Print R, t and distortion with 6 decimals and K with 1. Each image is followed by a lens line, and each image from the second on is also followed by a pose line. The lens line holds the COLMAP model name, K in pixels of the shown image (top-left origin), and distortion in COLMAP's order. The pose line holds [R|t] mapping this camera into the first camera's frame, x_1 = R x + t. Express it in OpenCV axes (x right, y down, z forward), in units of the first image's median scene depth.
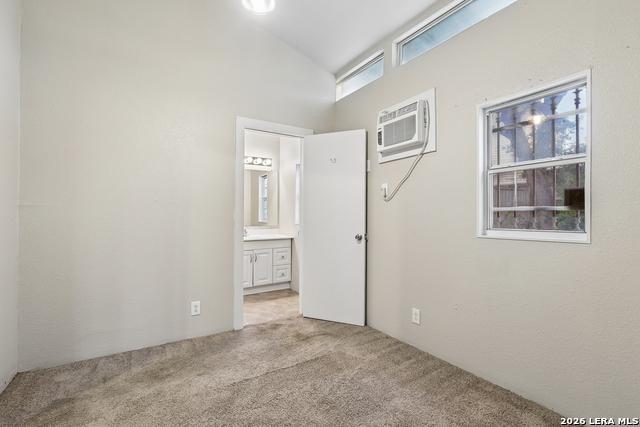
lens RADIAL K [[297.6, 0, 320.5], [0, 297.6, 212.9], [0, 0, 1]] dist [0.000080, -0.000116]
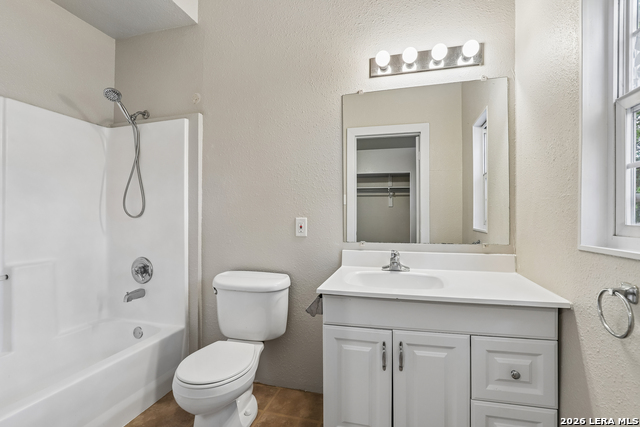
lens RADIAL K [[297.6, 0, 320.9], [0, 297.6, 214.2], [0, 0, 1]] dist [0.000080, -0.000116]
pose [[0.713921, 0.008811, -0.700171, -0.069957], [-0.006014, 0.999961, 0.006451, 0.011434], [0.700200, -0.000394, 0.713946, 0.714152]]
